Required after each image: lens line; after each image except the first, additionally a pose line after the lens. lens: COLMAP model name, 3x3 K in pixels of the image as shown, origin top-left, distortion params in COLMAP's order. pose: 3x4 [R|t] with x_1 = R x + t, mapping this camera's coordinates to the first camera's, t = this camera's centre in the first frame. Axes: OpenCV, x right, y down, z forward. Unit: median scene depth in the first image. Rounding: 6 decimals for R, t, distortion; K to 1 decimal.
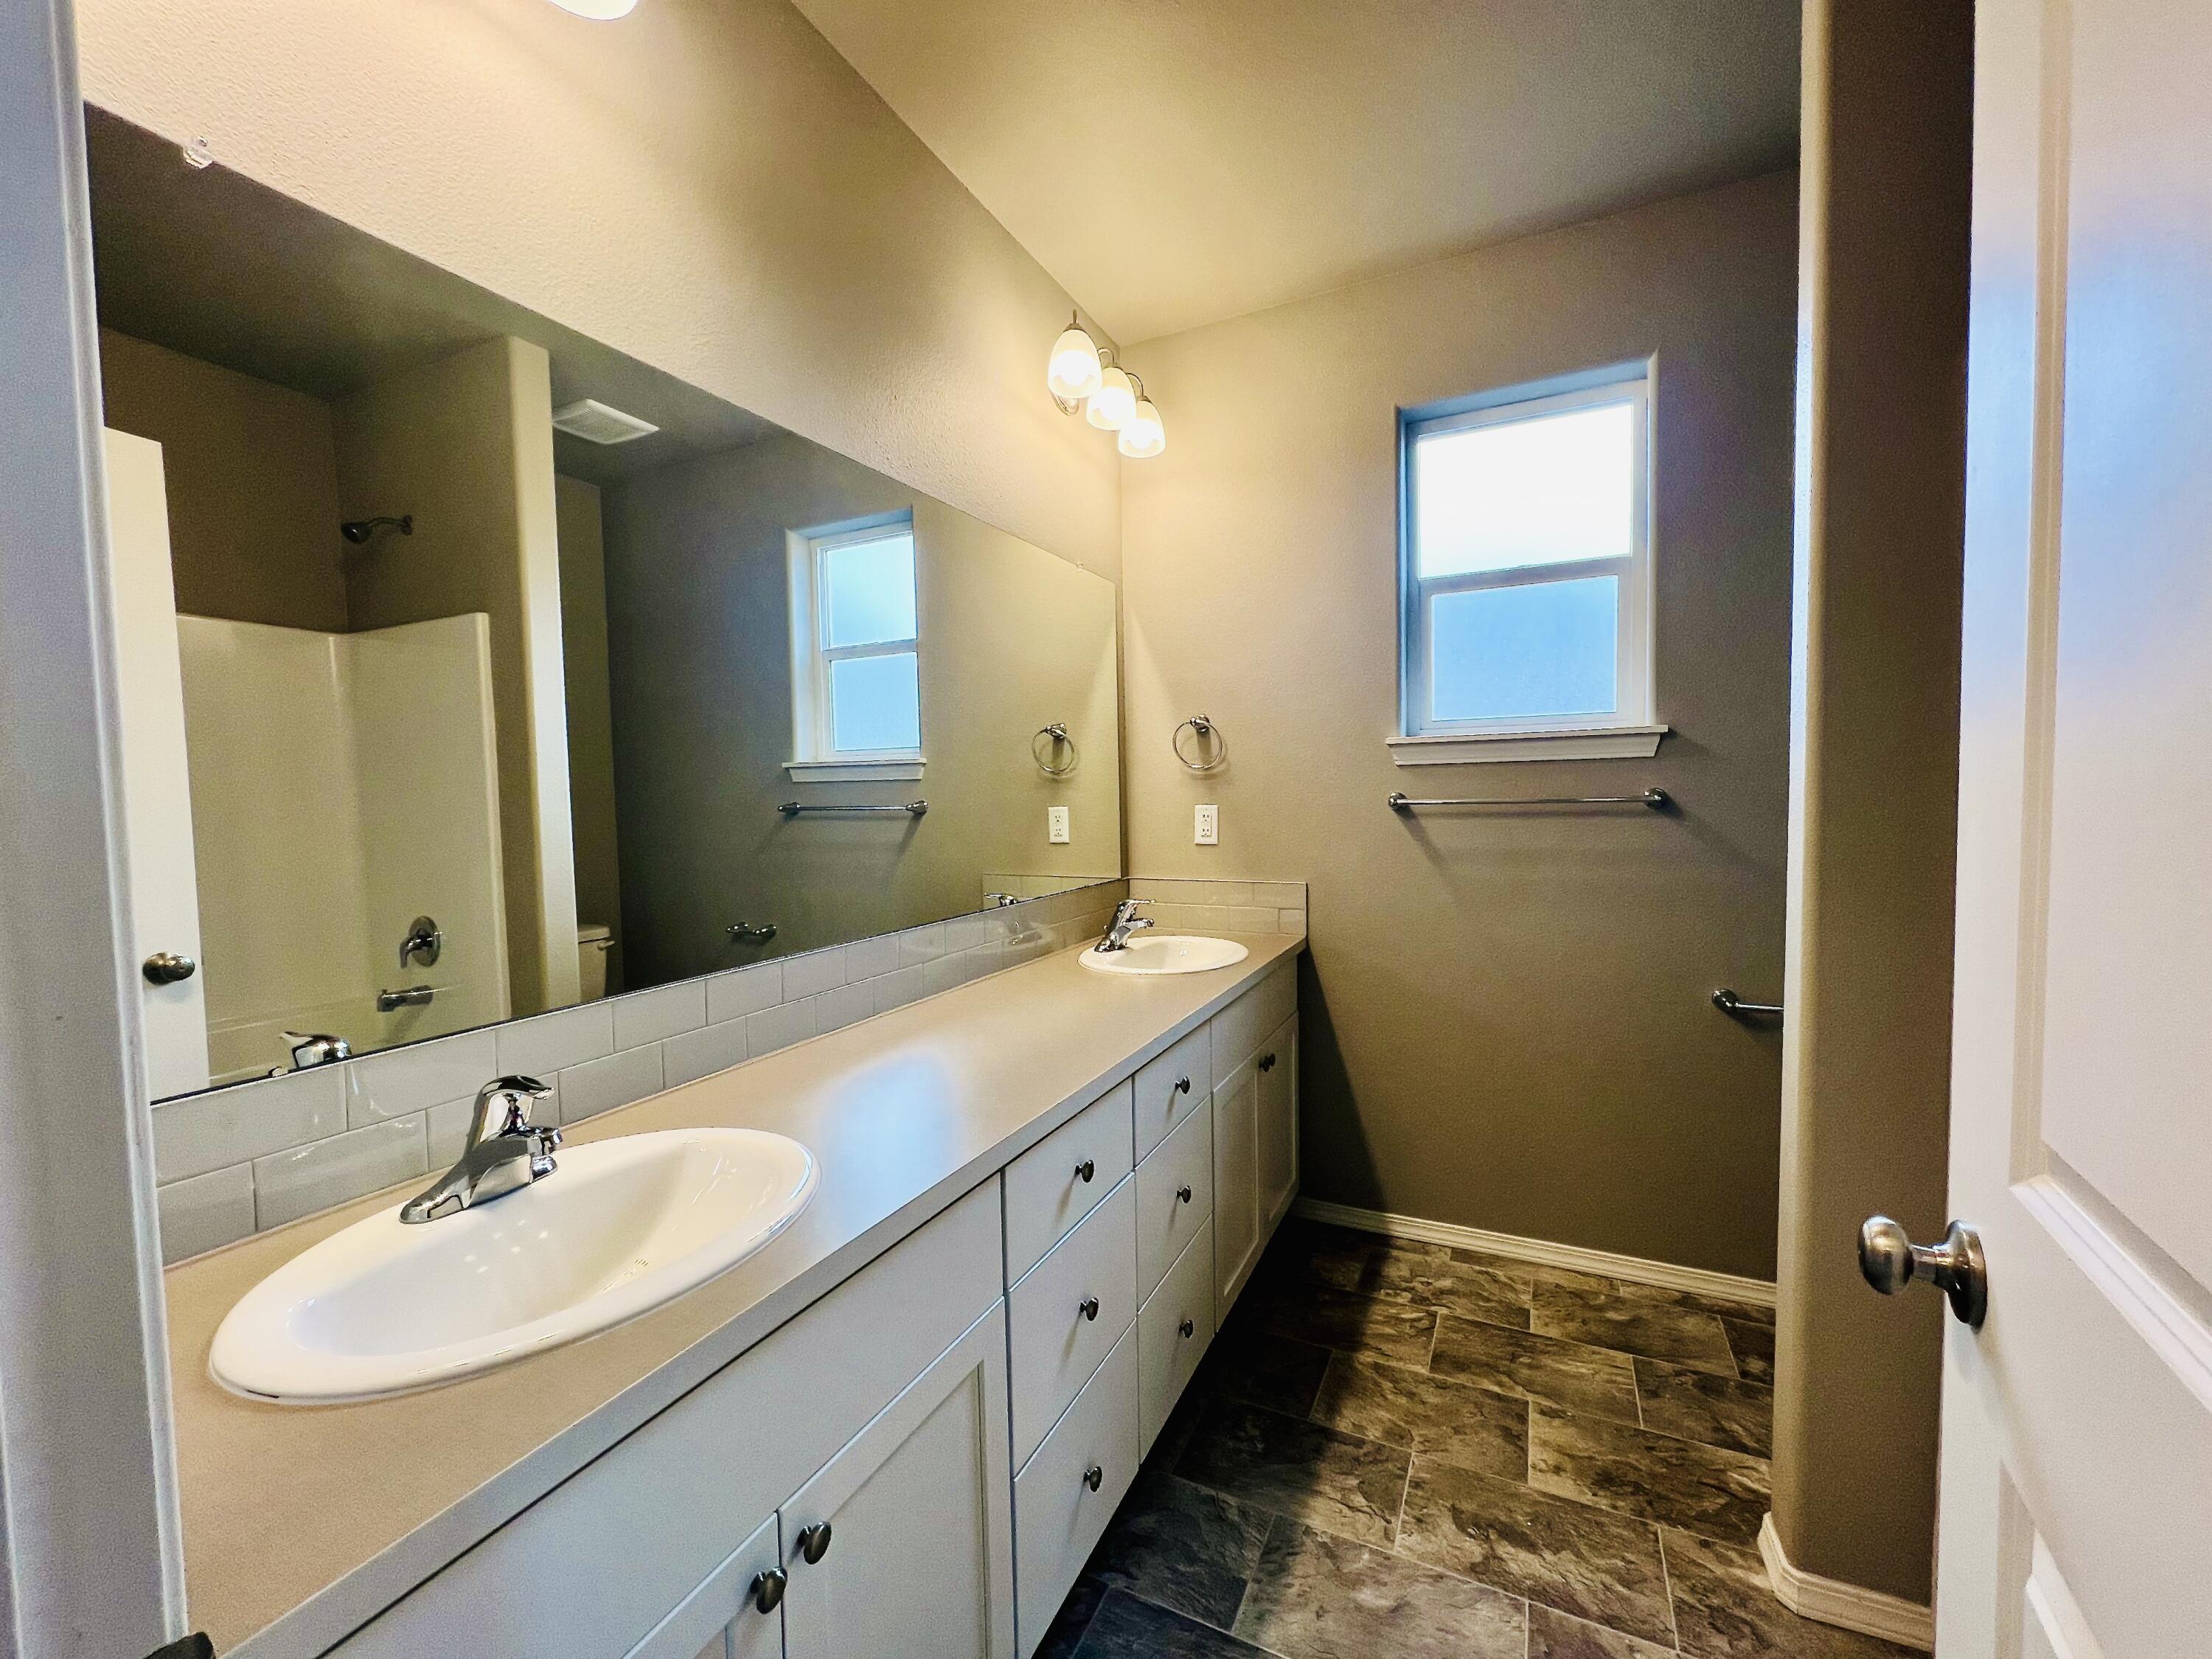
lens RADIAL K [[885.6, 0, 1103.6], [0, 885.6, 830.0], [0, 0, 1]] dist [-0.001684, -0.000092]
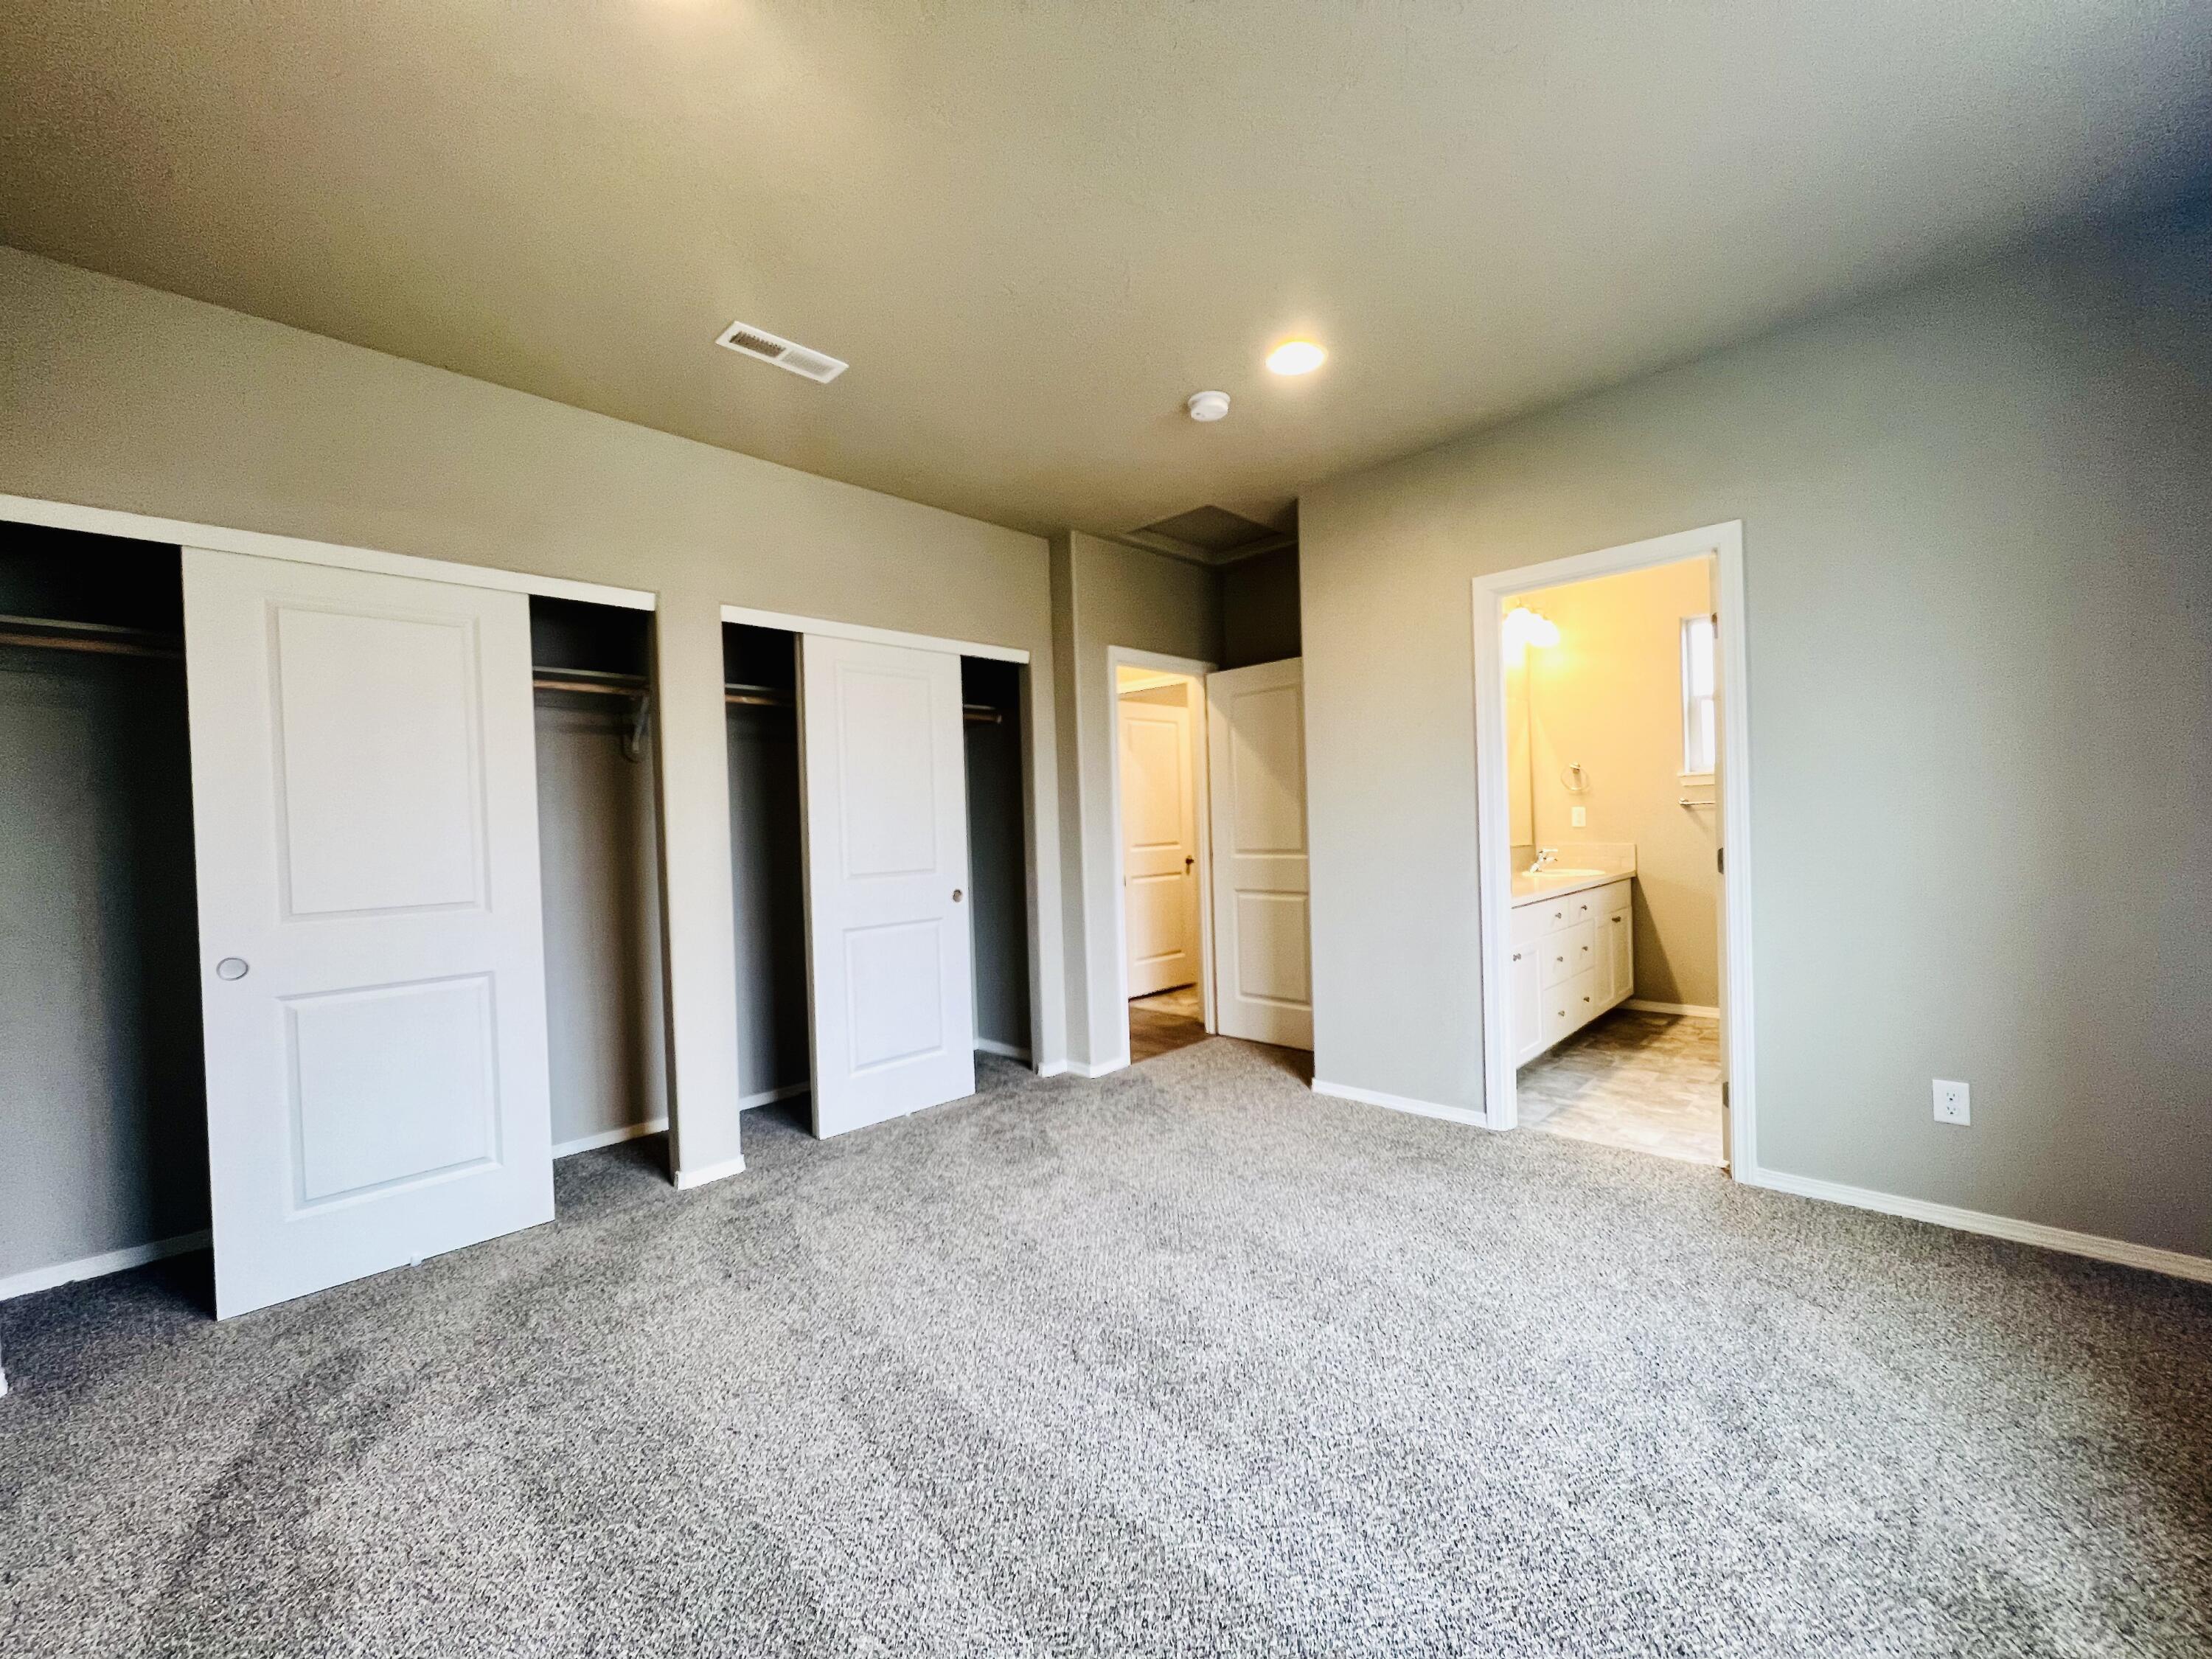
lens RADIAL K [[885.6, 0, 1116.7], [0, 885.6, 833.3], [0, 0, 1]] dist [-0.001684, -0.000092]
pose [[0.953789, -0.011074, -0.300274, -0.302086], [0.004874, 0.999759, -0.021387, 0.074332], [0.300438, 0.018935, 0.953613, -1.324394]]
